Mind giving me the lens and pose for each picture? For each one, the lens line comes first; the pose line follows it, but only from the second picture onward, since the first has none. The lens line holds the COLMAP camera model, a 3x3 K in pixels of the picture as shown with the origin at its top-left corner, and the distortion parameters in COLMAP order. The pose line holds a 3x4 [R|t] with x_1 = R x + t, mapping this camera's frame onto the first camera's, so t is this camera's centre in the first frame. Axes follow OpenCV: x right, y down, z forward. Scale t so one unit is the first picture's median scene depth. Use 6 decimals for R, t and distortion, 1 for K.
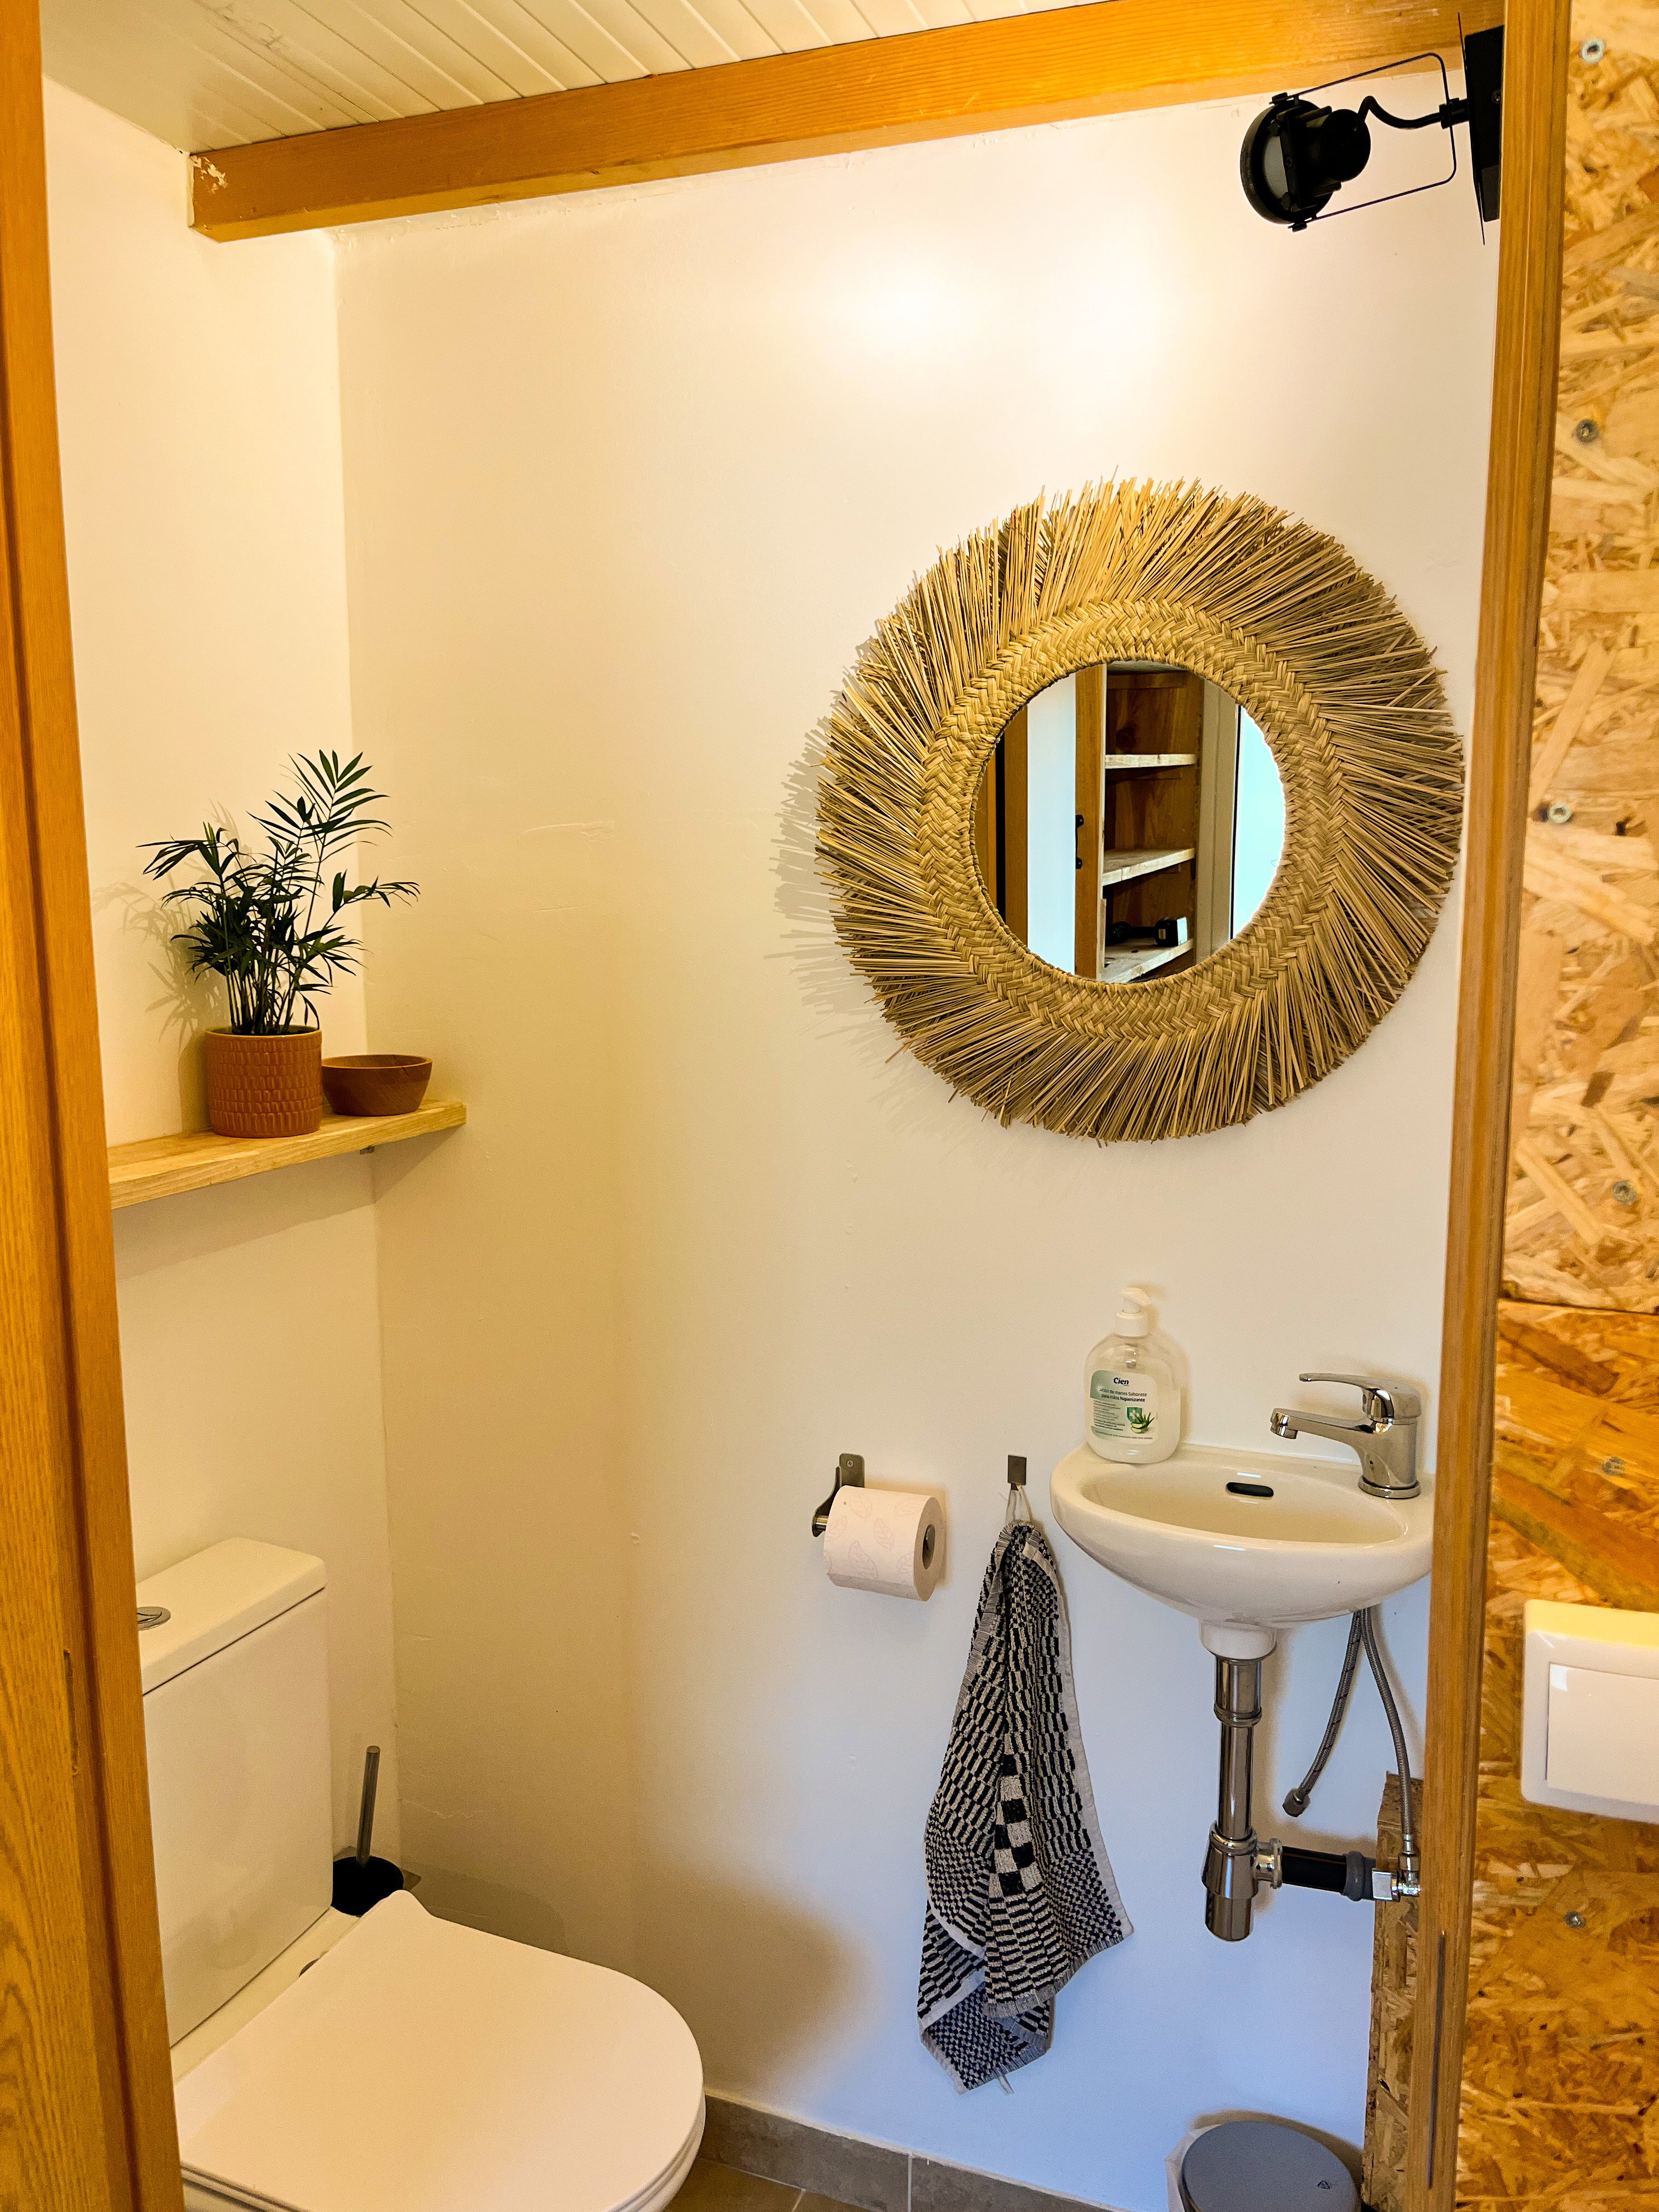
lens RADIAL K [[1679.7, 0, 836.5], [0, 1679.7, 1112.7], [0, 0, 1]] dist [0.072169, -0.096630]
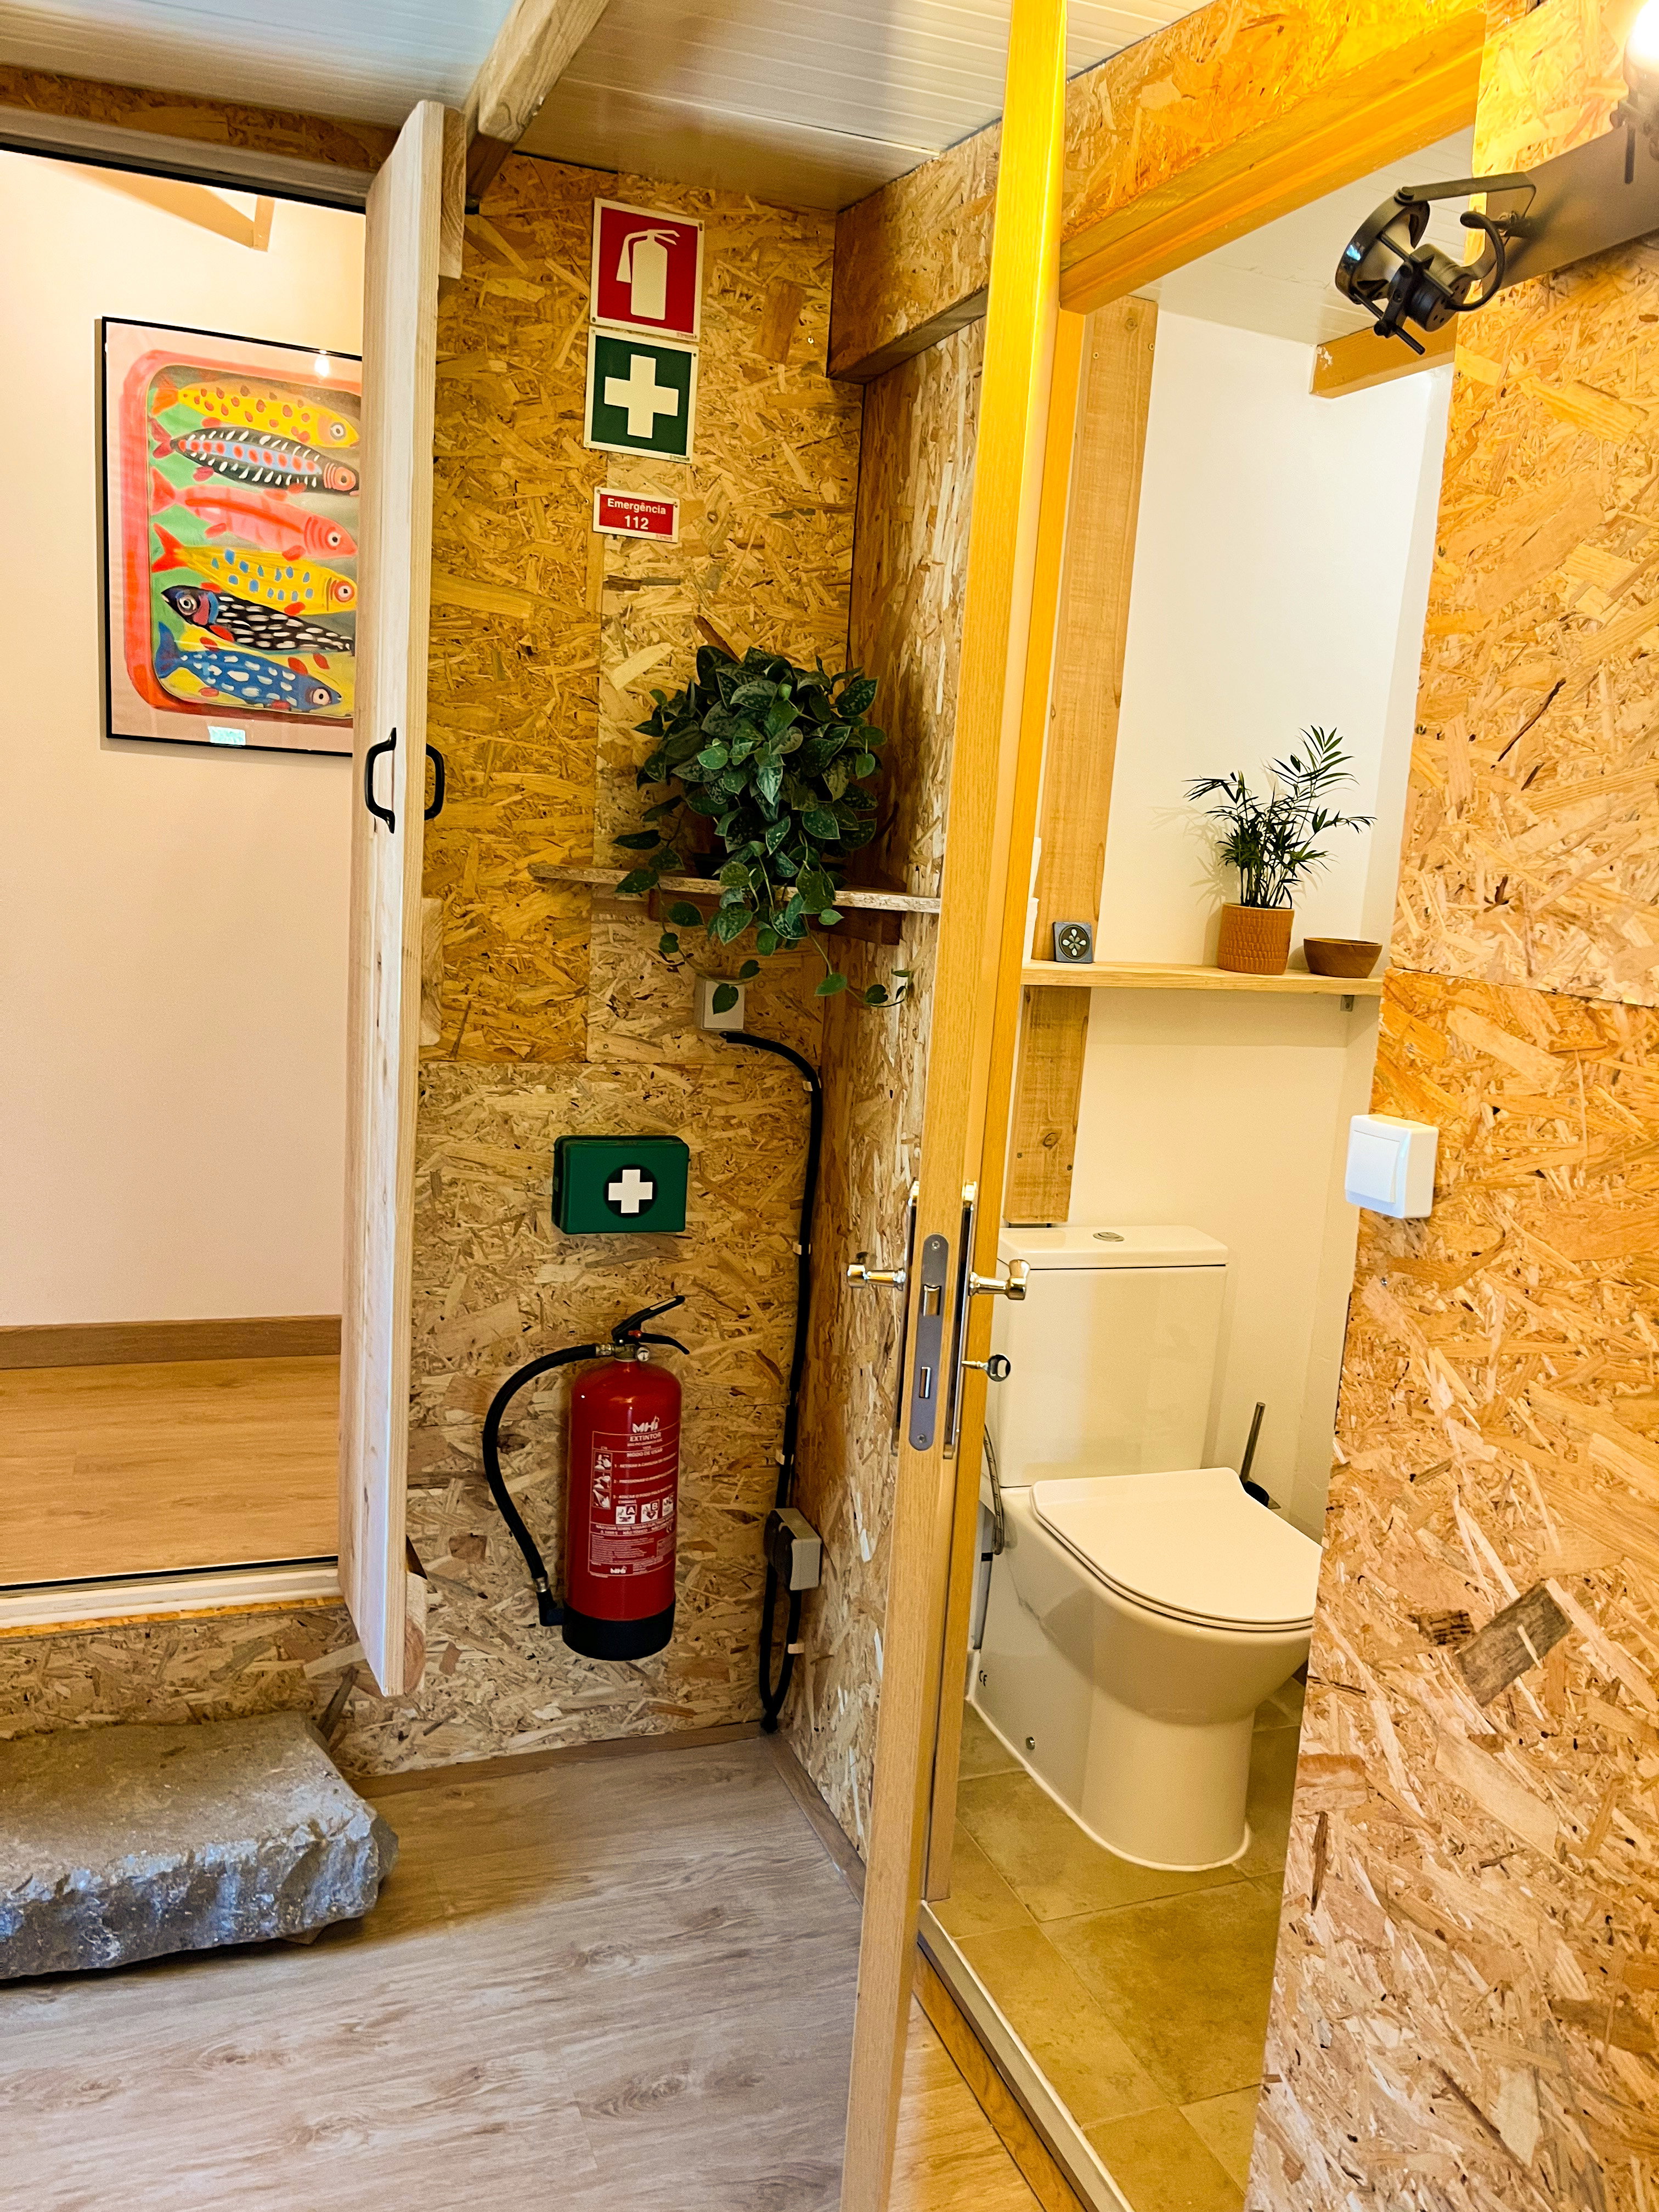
lens RADIAL K [[1658.3, 0, 825.2], [0, 1658.3, 1110.2], [0, 0, 1]] dist [0.068621, -0.116993]
pose [[0.671891, 0.169757, -0.720933, 0.538279], [-0.171811, 0.982551, 0.071237, 0.096201], [0.720446, 0.076001, 0.689334, -0.334729]]
